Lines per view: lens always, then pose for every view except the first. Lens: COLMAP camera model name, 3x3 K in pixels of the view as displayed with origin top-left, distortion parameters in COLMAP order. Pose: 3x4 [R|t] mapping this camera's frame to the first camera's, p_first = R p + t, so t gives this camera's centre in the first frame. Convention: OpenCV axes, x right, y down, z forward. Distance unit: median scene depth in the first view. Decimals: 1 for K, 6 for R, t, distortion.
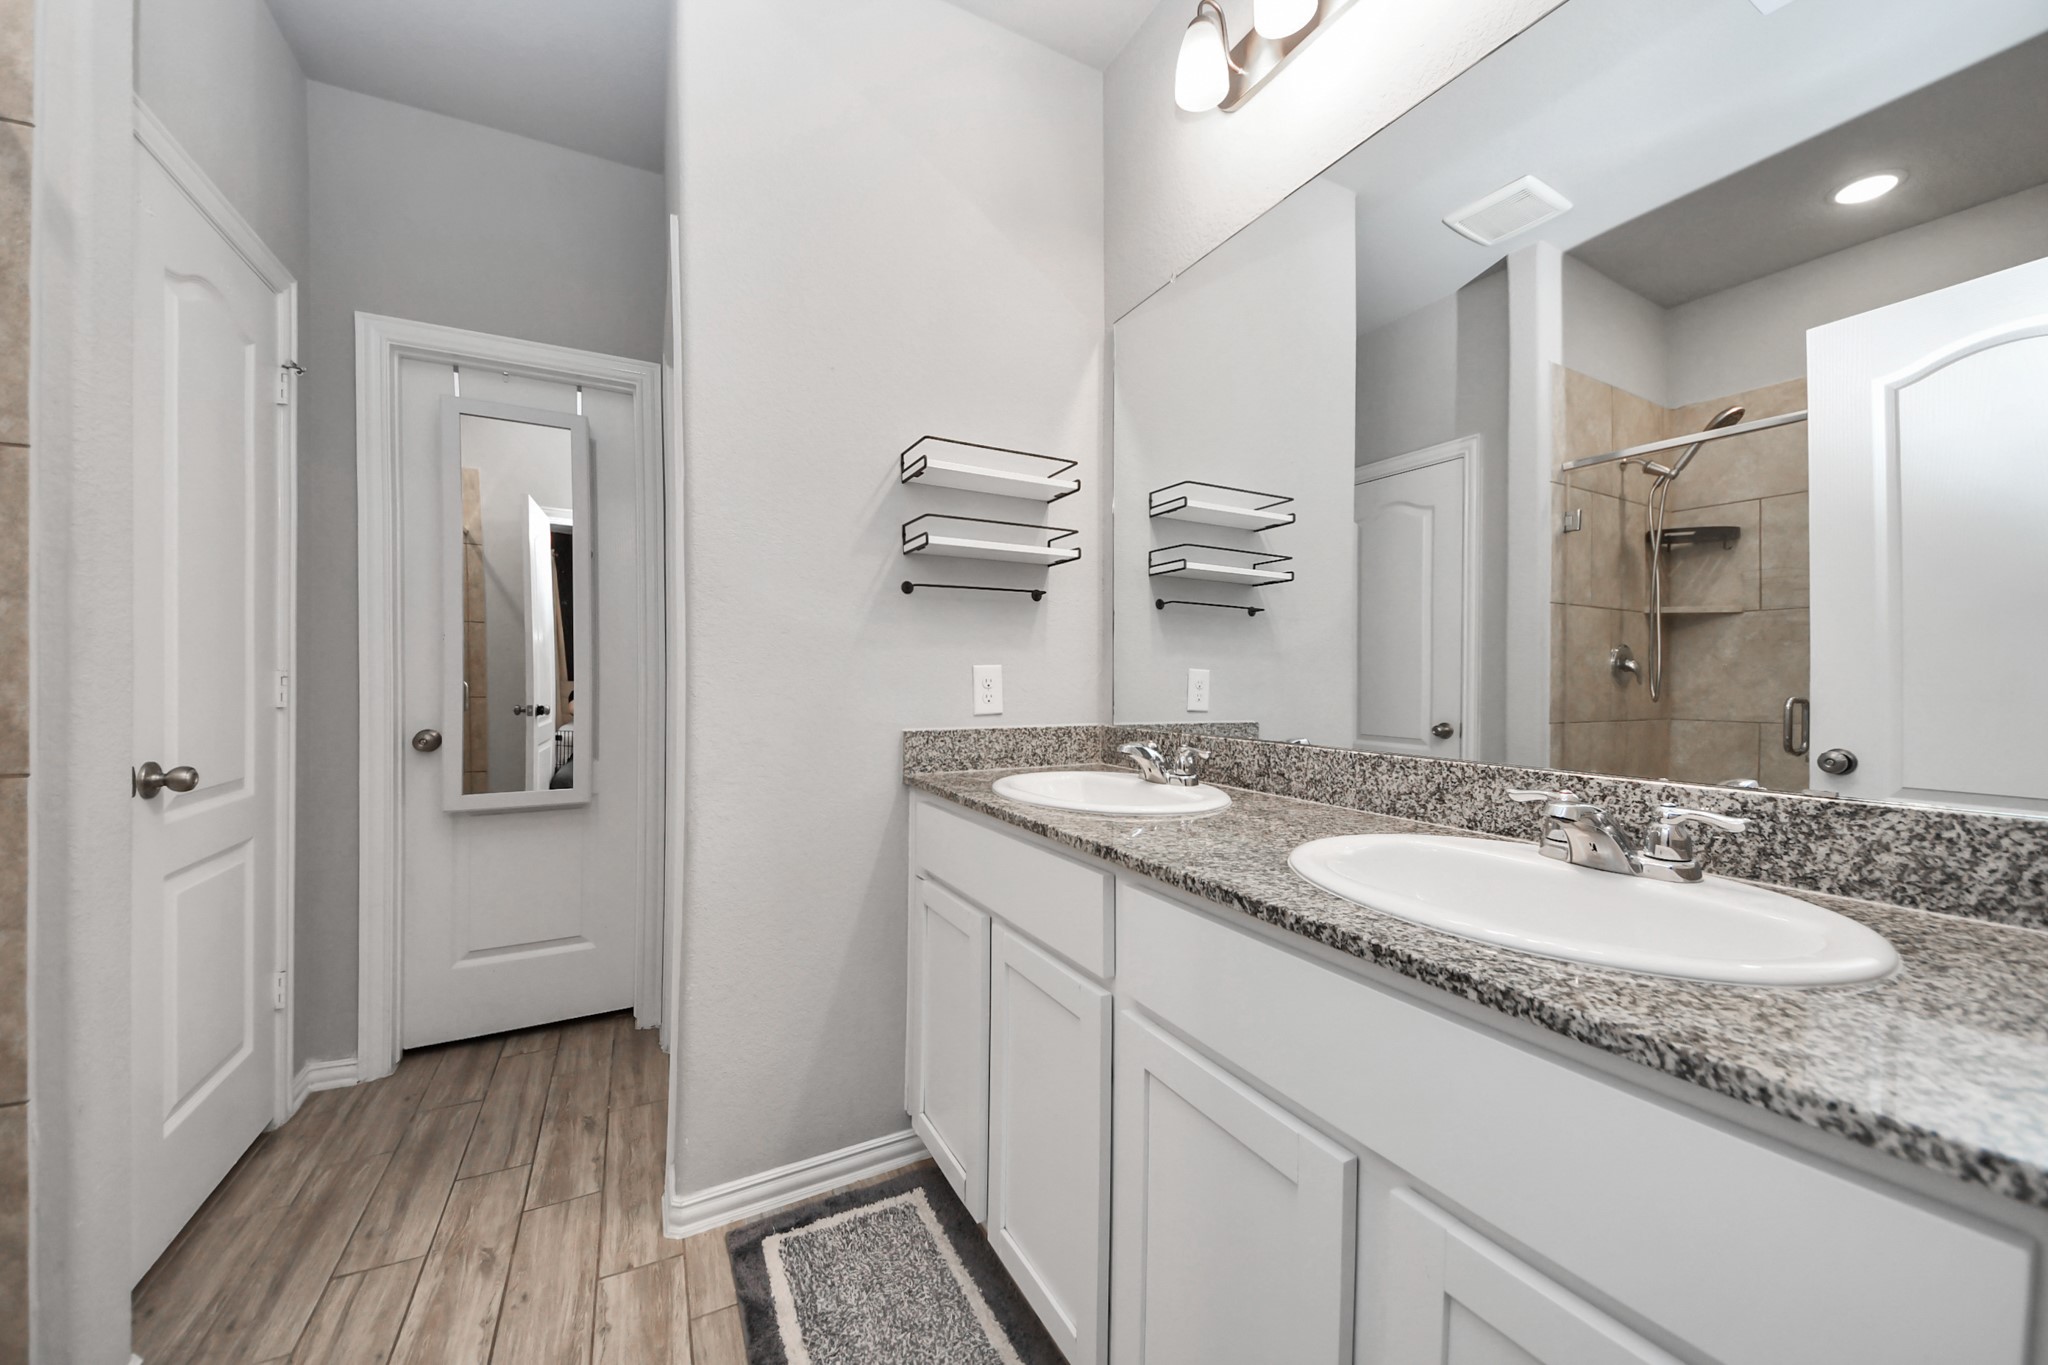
lens RADIAL K [[730.5, 0, 1028.8], [0, 730.5, 684.0], [0, 0, 1]] dist [0.001197, -0.010551]
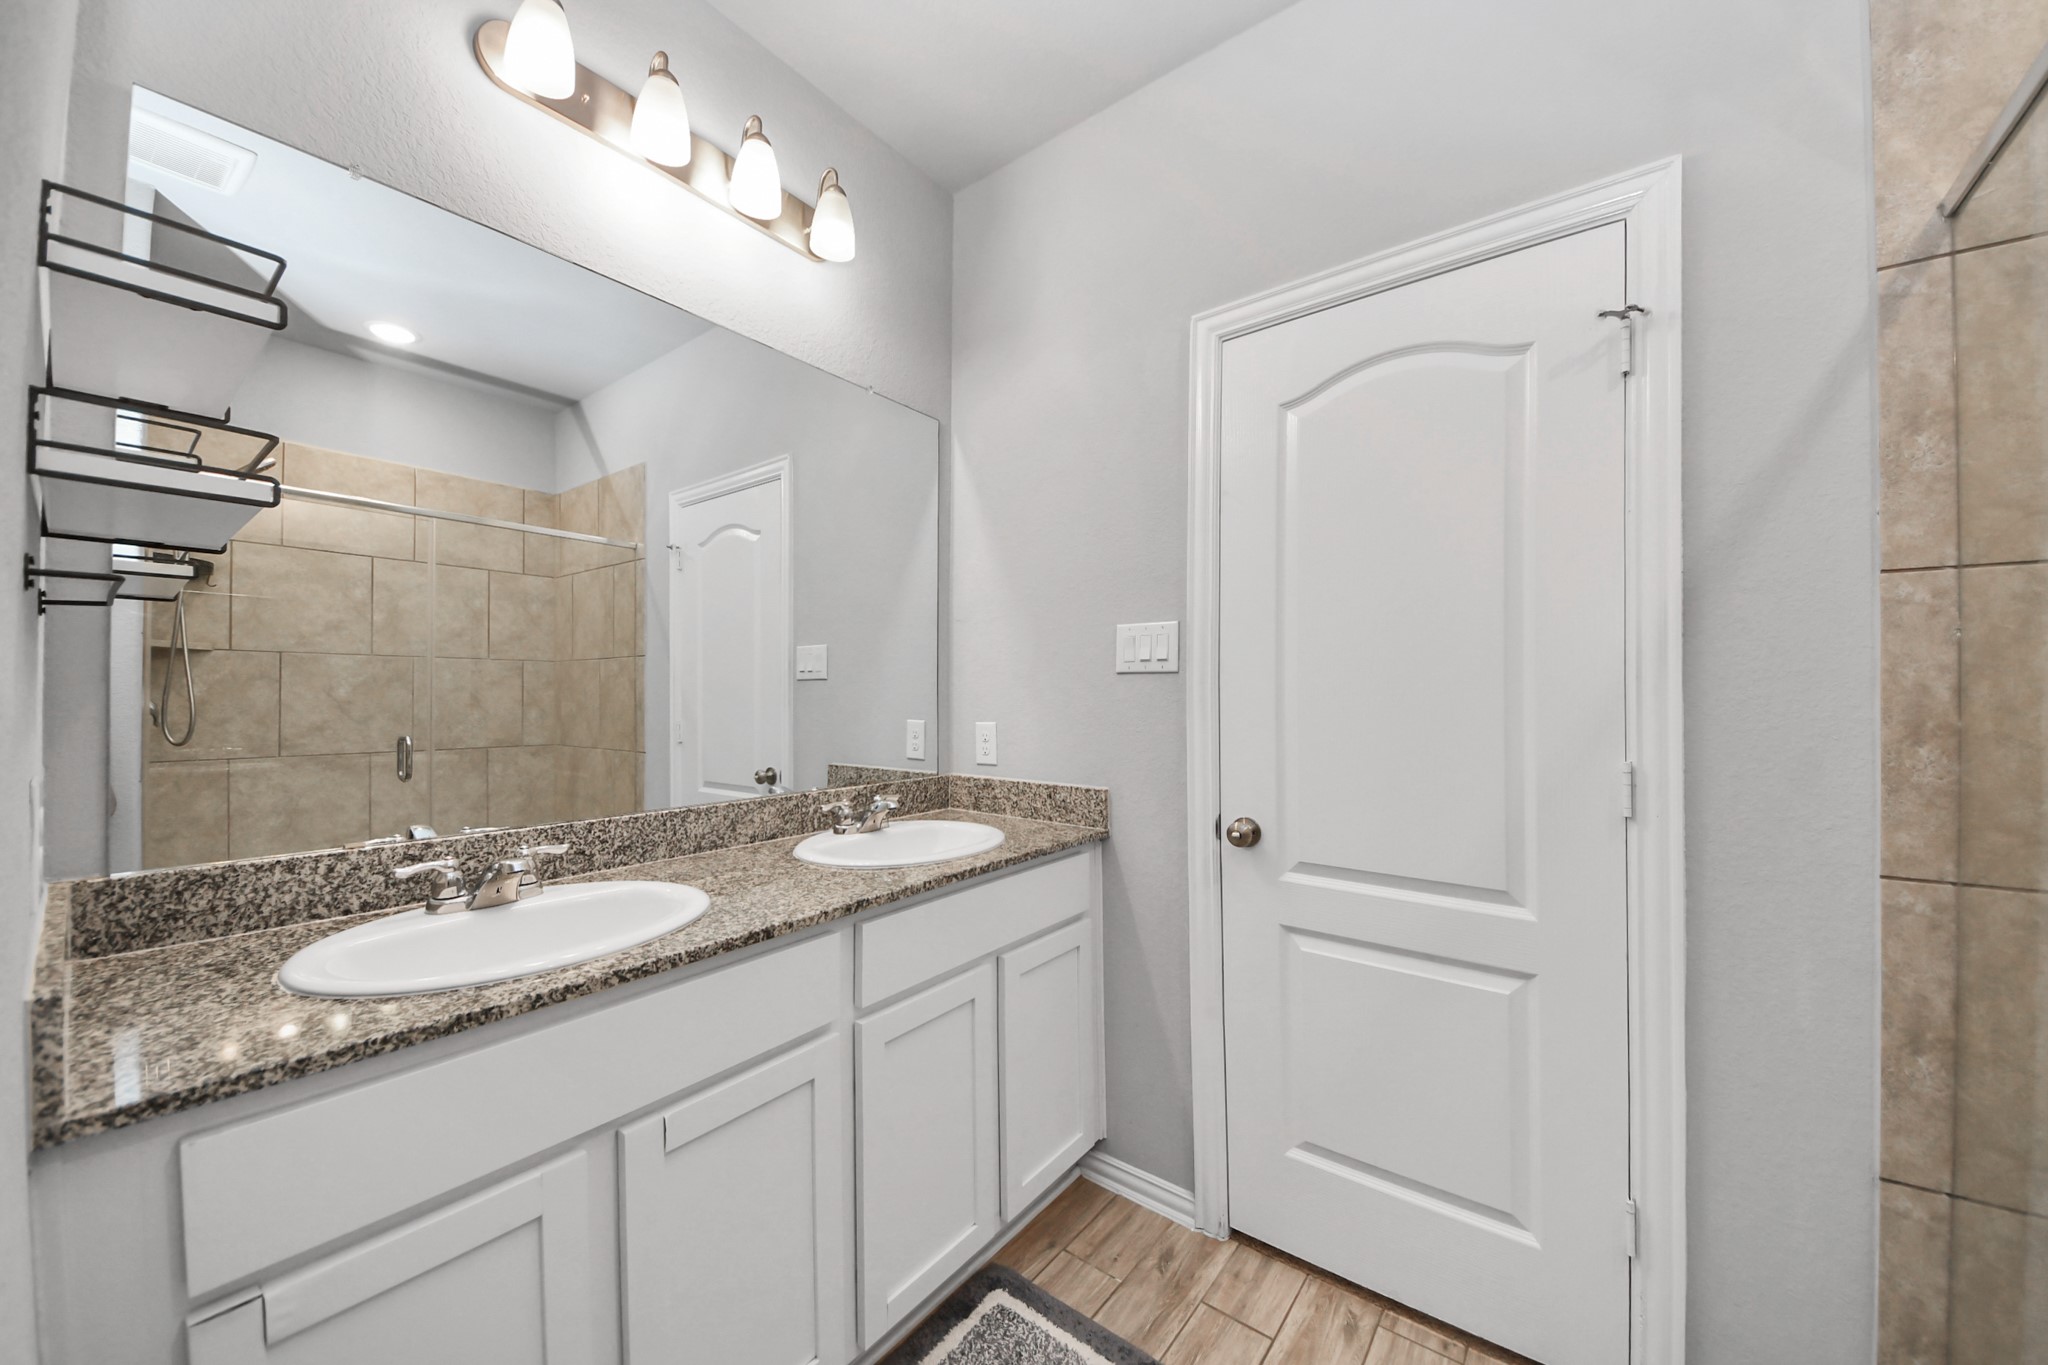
lens RADIAL K [[730.5, 0, 1028.8], [0, 730.5, 684.0], [0, 0, 1]] dist [0.001197, -0.010551]
pose [[-0.418680, 0.005356, 0.908118, -0.966029], [0.001262, 0.999985, -0.005316, -0.116353], [-0.908133, -0.001079, -0.418680, 1.070532]]
